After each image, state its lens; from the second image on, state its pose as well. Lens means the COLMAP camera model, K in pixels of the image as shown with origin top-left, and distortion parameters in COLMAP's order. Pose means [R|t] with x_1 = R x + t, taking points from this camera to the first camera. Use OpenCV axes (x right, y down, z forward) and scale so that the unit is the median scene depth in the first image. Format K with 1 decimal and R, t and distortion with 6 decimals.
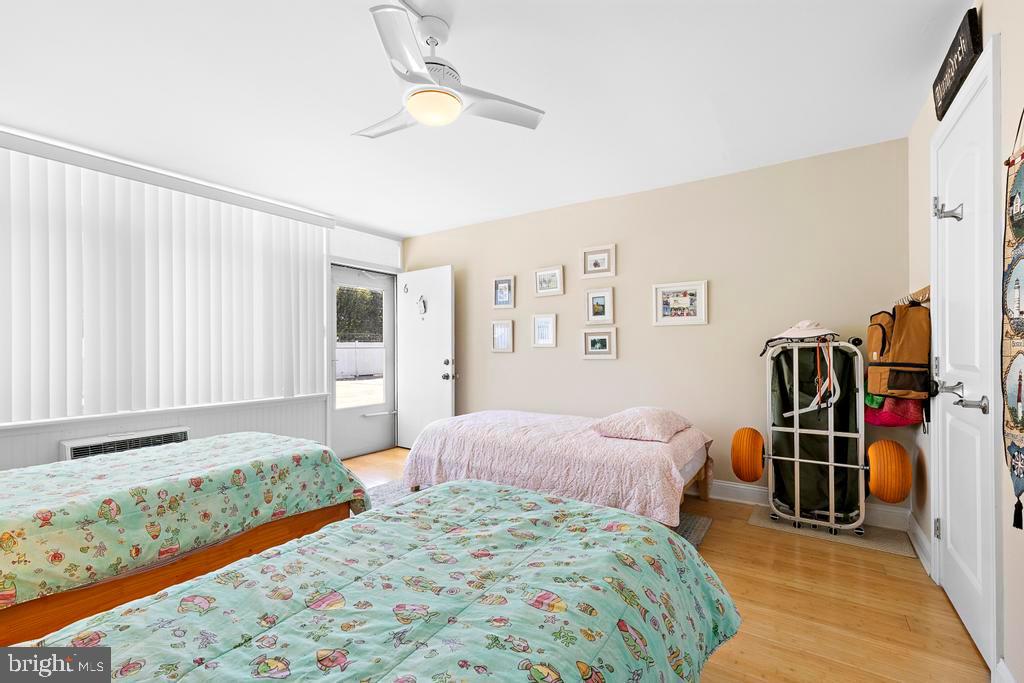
lens RADIAL K [[449.1, 0, 512.0], [0, 449.1, 341.5], [0, 0, 1]] dist [0.001978, -0.000045]
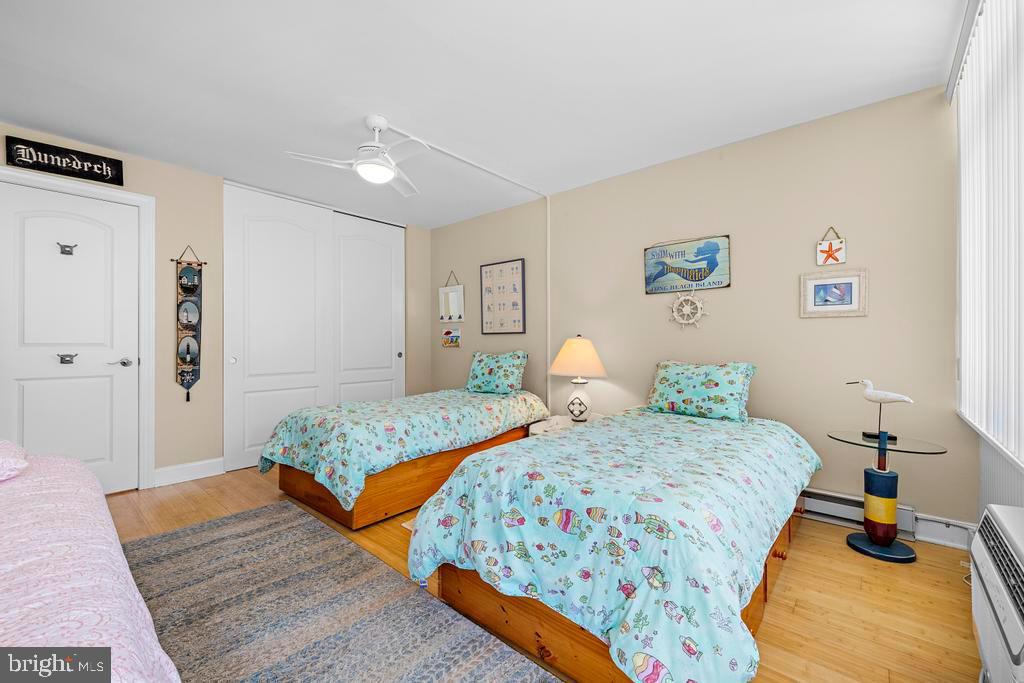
lens RADIAL K [[421.0, 0, 515.3], [0, 421.0, 339.9], [0, 0, 1]] dist [0.003421, -0.000402]
pose [[-0.989765, 0.006420, 0.142560, -0.720358], [0.004830, 0.999922, -0.011497, 0.052479], [-0.142623, -0.010691, -0.989719, 1.970114]]
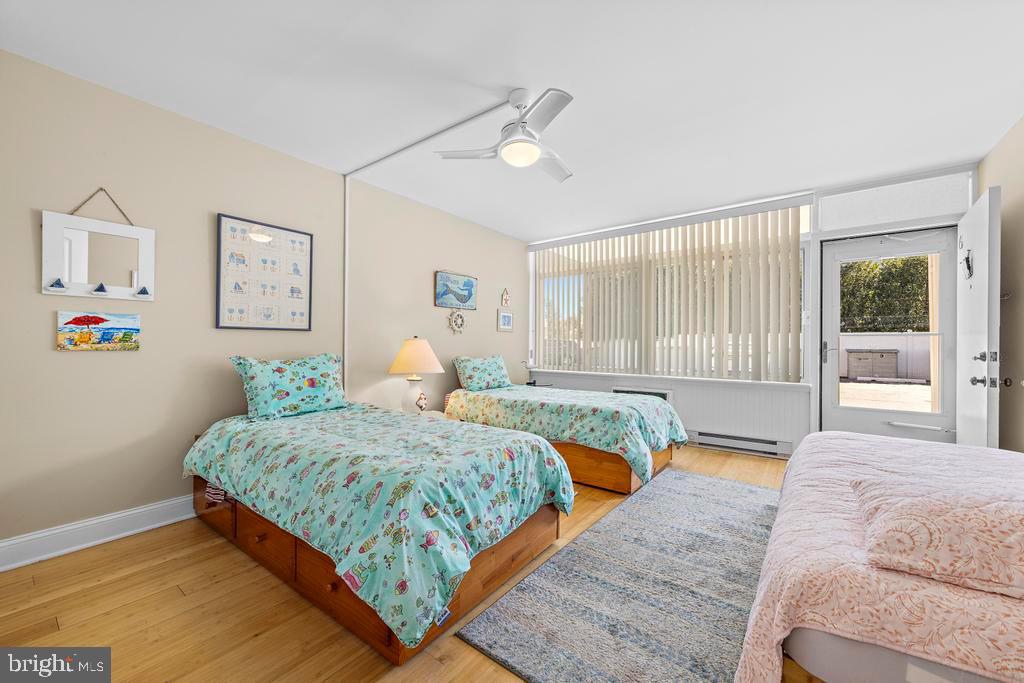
lens RADIAL K [[390.8, 0, 513.9], [0, 390.8, 350.8], [0, 0, 1]] dist [0.001737, 0.000083]
pose [[-0.073454, 0.017225, -0.997150, 0.831194], [0.006447, 0.999838, 0.016797, 0.052197], [0.997278, -0.005195, -0.073553, 0.888085]]
